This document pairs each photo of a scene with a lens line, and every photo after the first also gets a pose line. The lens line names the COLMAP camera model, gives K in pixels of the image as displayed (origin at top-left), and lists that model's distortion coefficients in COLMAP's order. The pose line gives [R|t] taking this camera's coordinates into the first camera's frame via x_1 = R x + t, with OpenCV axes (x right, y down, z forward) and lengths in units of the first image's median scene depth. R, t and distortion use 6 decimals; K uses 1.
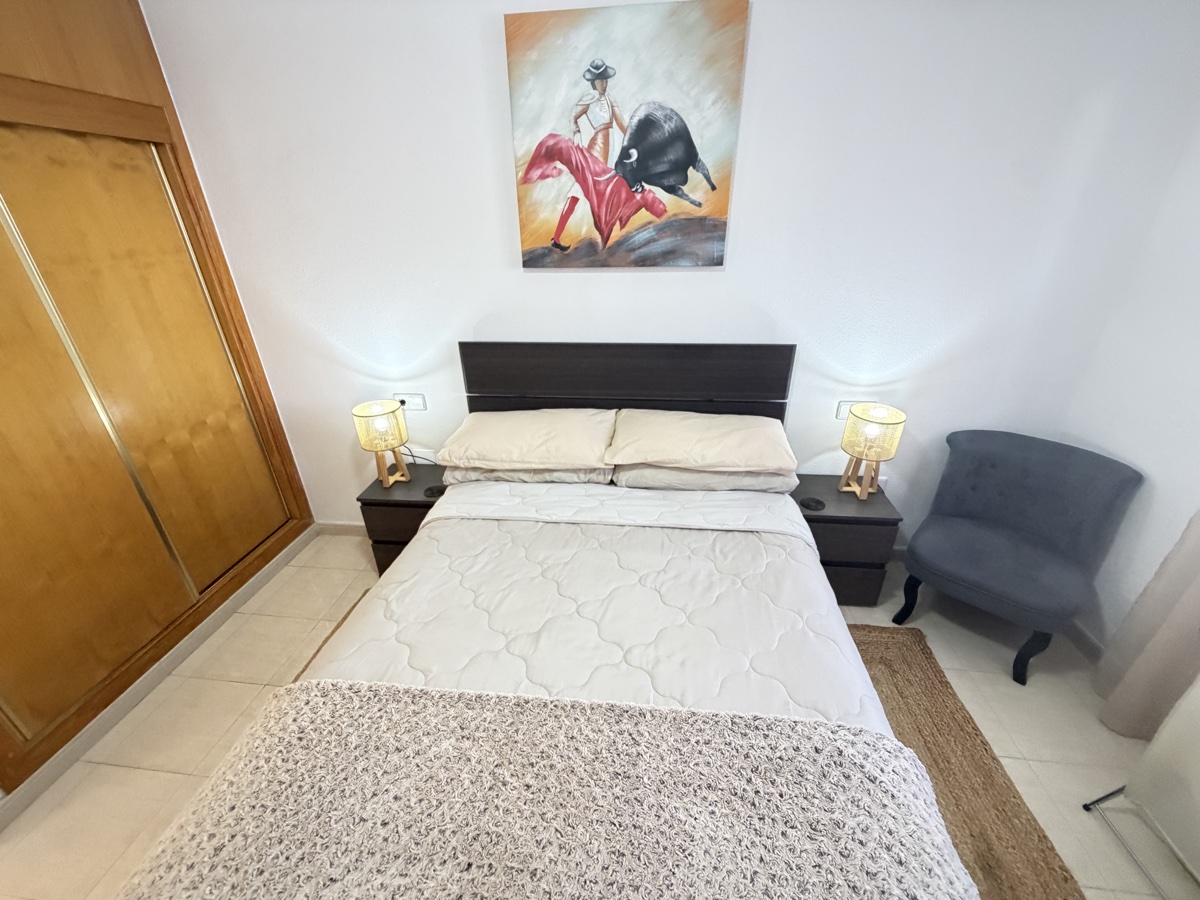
lens RADIAL K [[478.9, 0, 598.2], [0, 478.9, 451.0], [0, 0, 1]] dist [0.001228, -0.000433]
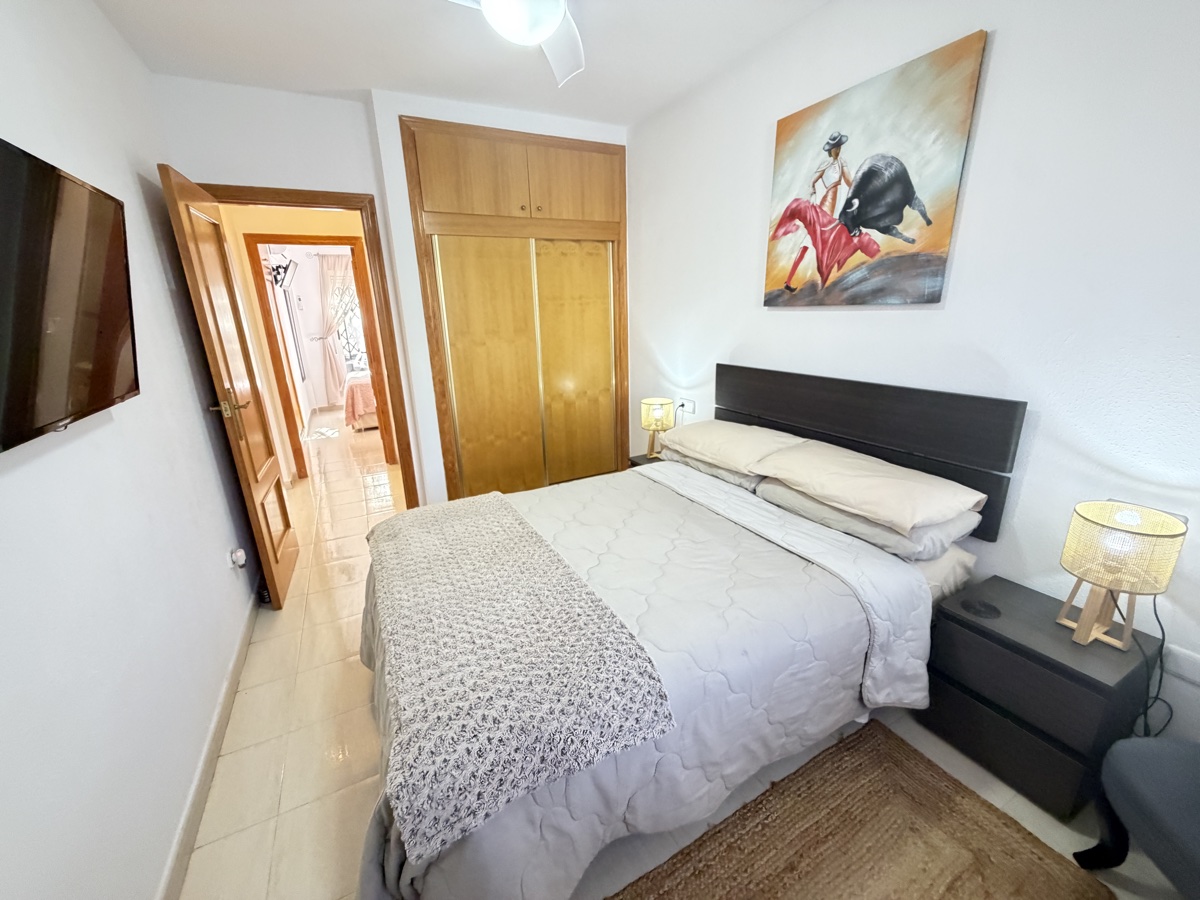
lens RADIAL K [[478.9, 0, 598.2], [0, 478.9, 451.0], [0, 0, 1]] dist [0.001228, -0.000433]
pose [[0.561151, 0.240732, -0.791933, 0.716798], [-0.349390, 0.936245, 0.037027, 0.067658], [0.750357, 0.255916, 0.609484, 0.041879]]
